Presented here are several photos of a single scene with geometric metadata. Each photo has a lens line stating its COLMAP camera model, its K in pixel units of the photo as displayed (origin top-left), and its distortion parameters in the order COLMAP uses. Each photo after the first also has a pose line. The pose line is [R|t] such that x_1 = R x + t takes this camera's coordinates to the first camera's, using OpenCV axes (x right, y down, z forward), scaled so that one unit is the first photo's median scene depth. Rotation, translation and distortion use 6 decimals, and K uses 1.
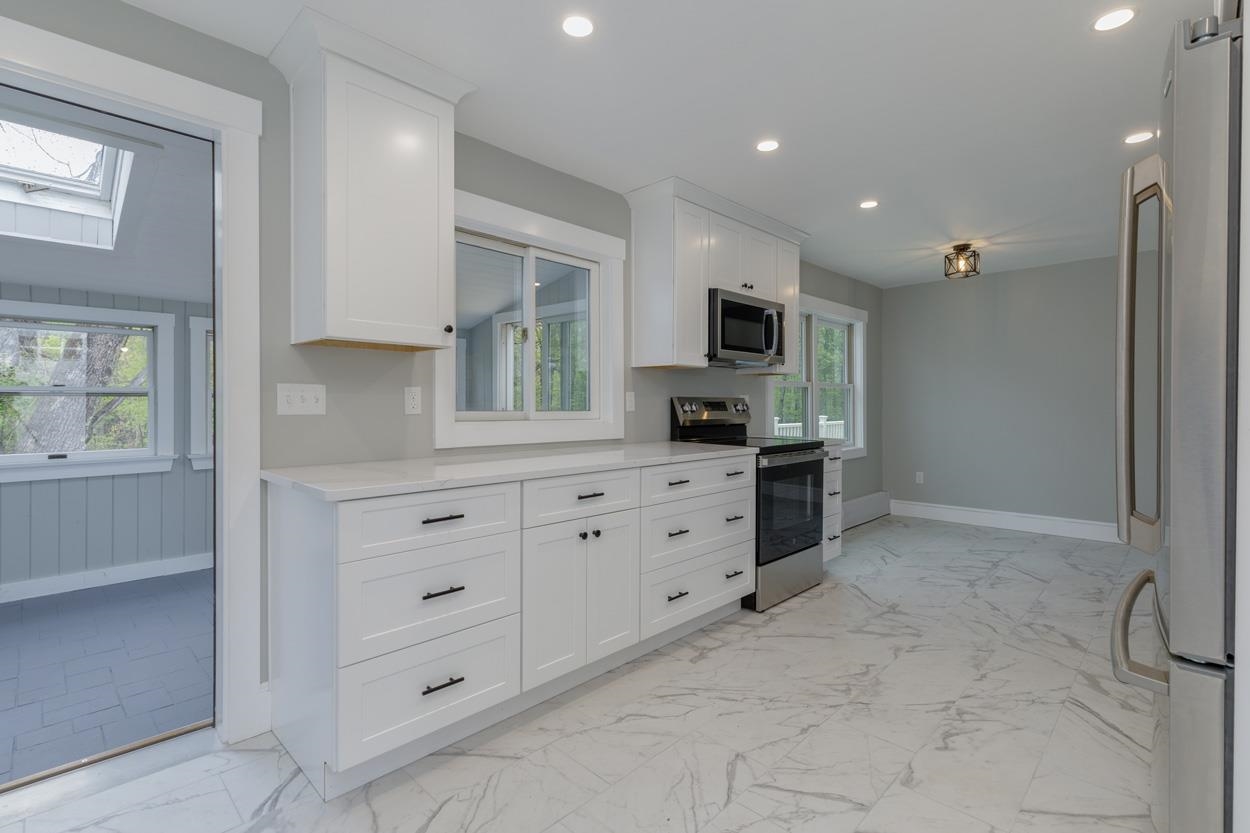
lens RADIAL K [[589.8, 0, 626.1], [0, 589.8, 404.7], [0, 0, 1]] dist [0.005100, 0.000561]
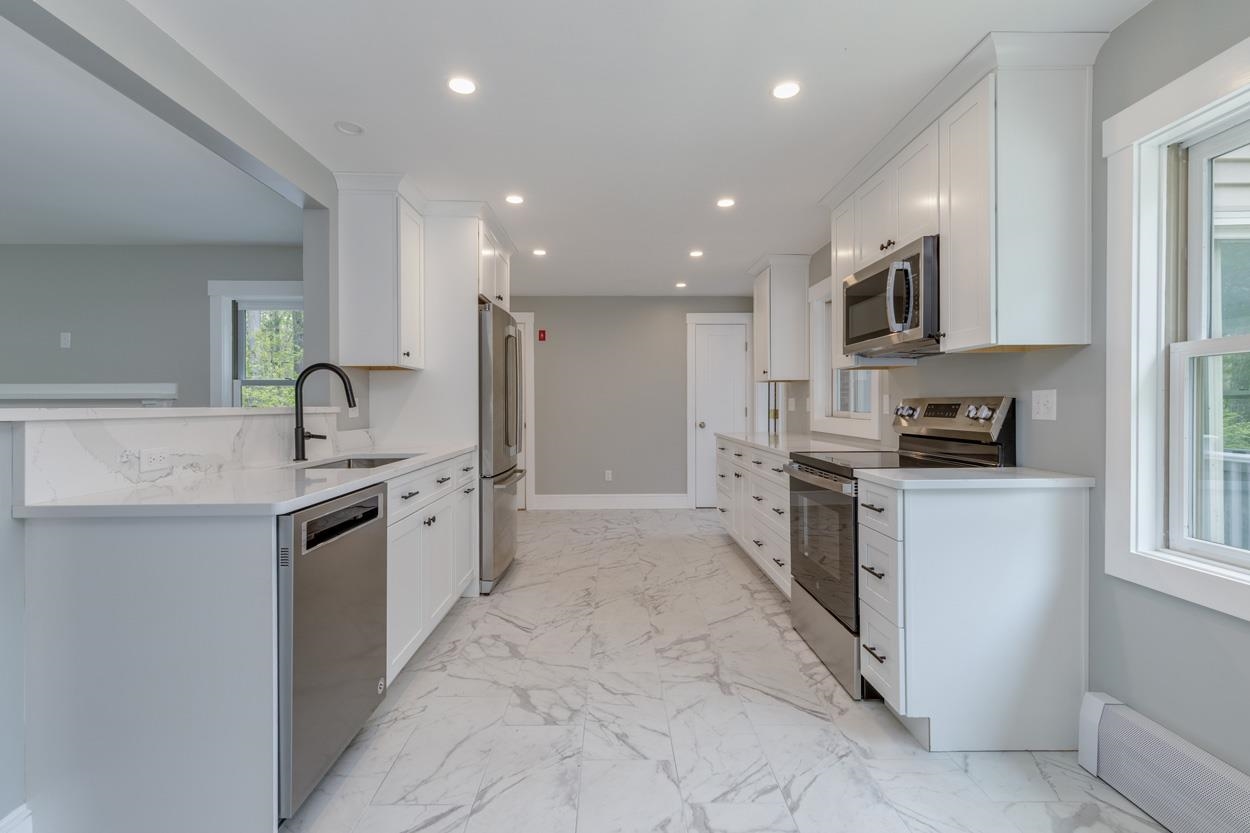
lens RADIAL K [[562.6, 0, 618.4], [0, 562.6, 406.7], [0, 0, 1]] dist [0.003749, -0.000205]
pose [[-0.711242, 0.000653, -0.702947, 1.149763], [-0.001944, 0.999994, 0.002896, -0.004106], [0.702945, 0.003426, -0.711236, 1.561298]]
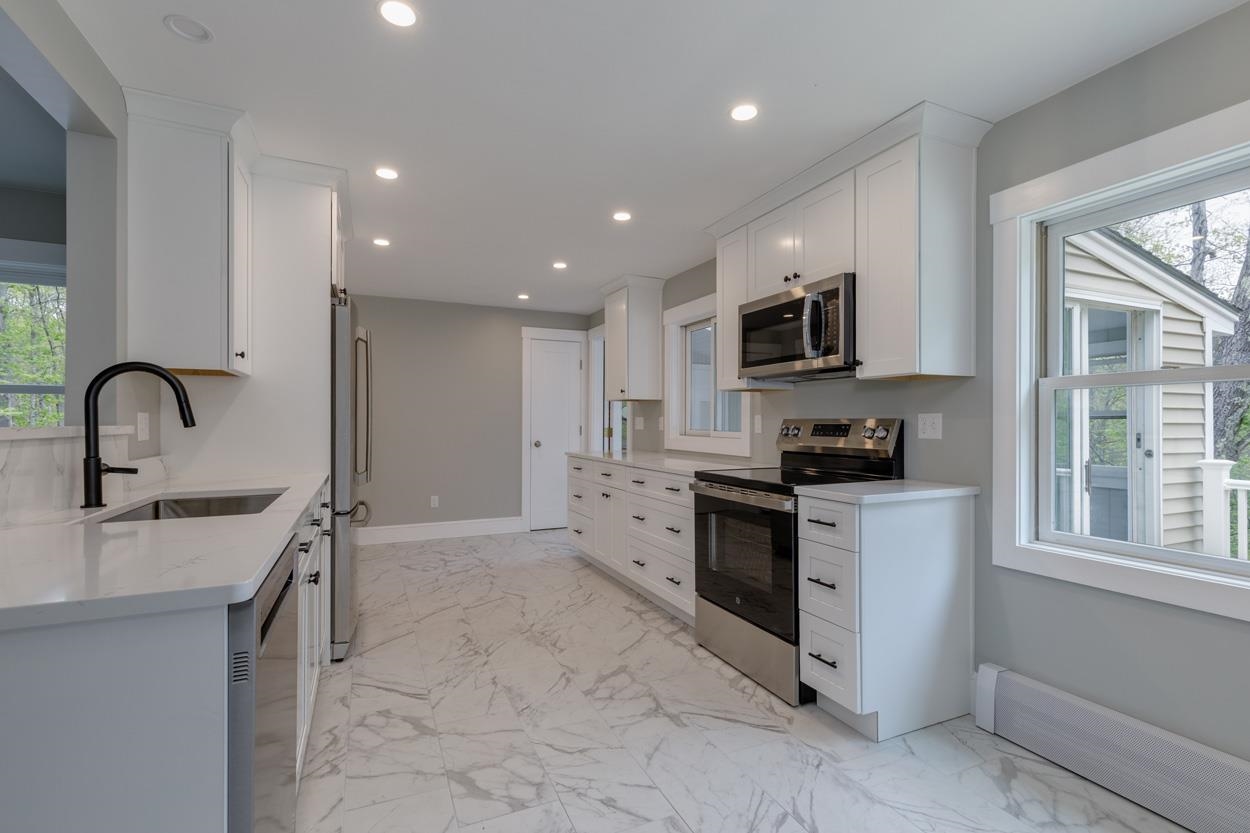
lens RADIAL K [[565.2, 0, 623.8], [0, 565.2, 421.5], [0, 0, 1]] dist [0.004567, -0.000210]
pose [[-0.372213, -0.005080, -0.928134, 1.221262], [-0.006008, 0.999977, -0.003064, -0.006741], [0.928128, 0.004436, -0.372235, 1.328457]]
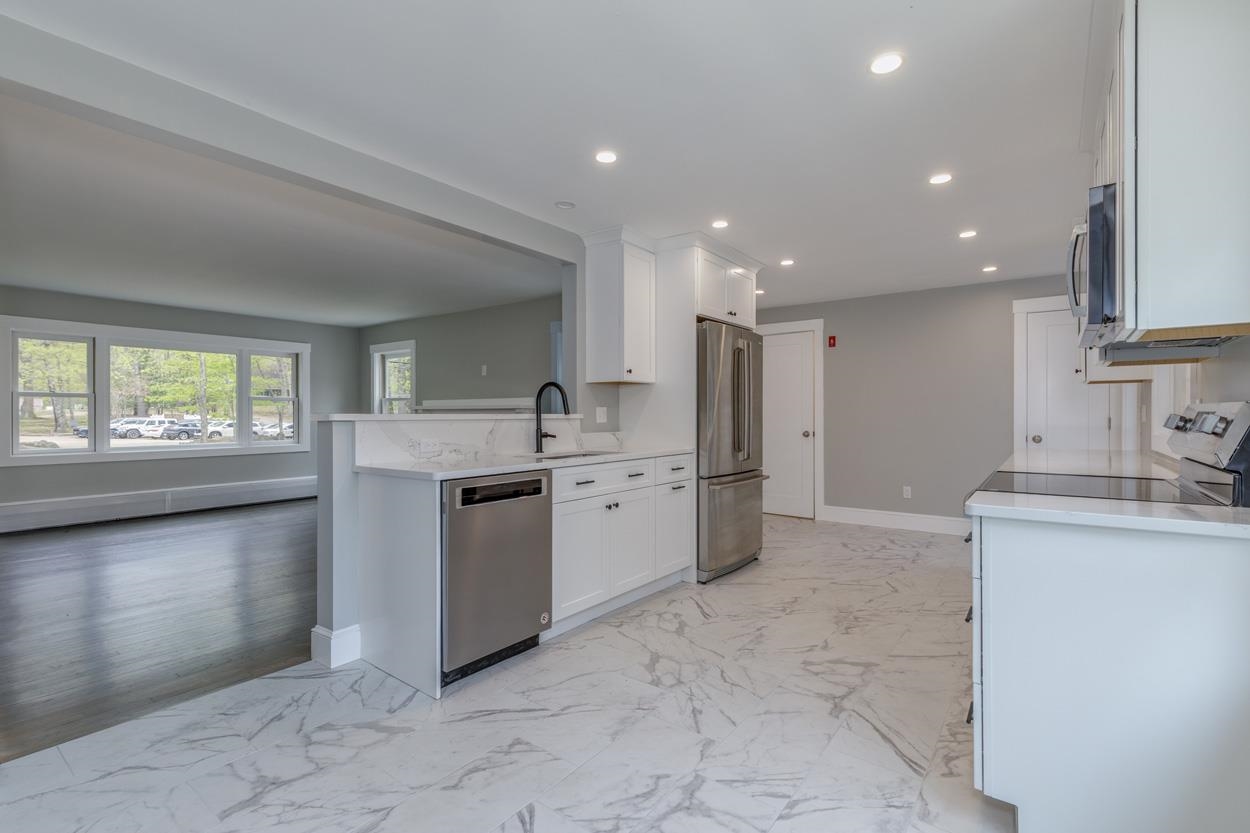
lens RADIAL K [[567.3, 0, 625.0], [0, 567.3, 416.5], [0, 0, 1]] dist [0.002308, -0.000164]
pose [[-0.992132, -0.002645, -0.125166, 0.871606], [-0.003510, 0.999971, 0.006689, -0.003937], [0.125144, 0.007076, -0.992113, 1.811581]]
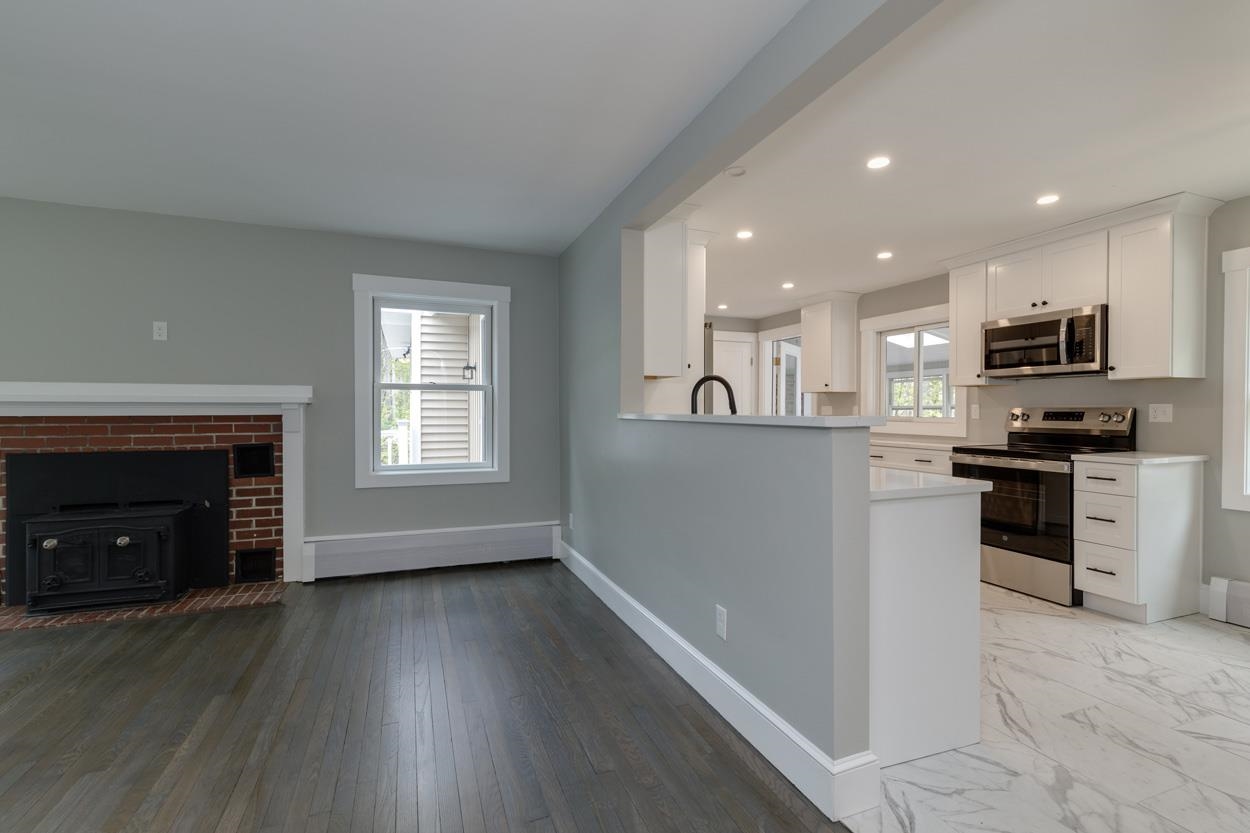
lens RADIAL K [[556.8, 0, 625.0], [0, 556.8, 416.5], [0, 0, 1]] dist [0.003391, 0.000121]
pose [[-0.425281, 0.006768, -0.905036, 1.785901], [-0.005086, 0.999938, 0.009868, -0.003784], [0.905047, 0.008800, -0.425220, 0.930663]]
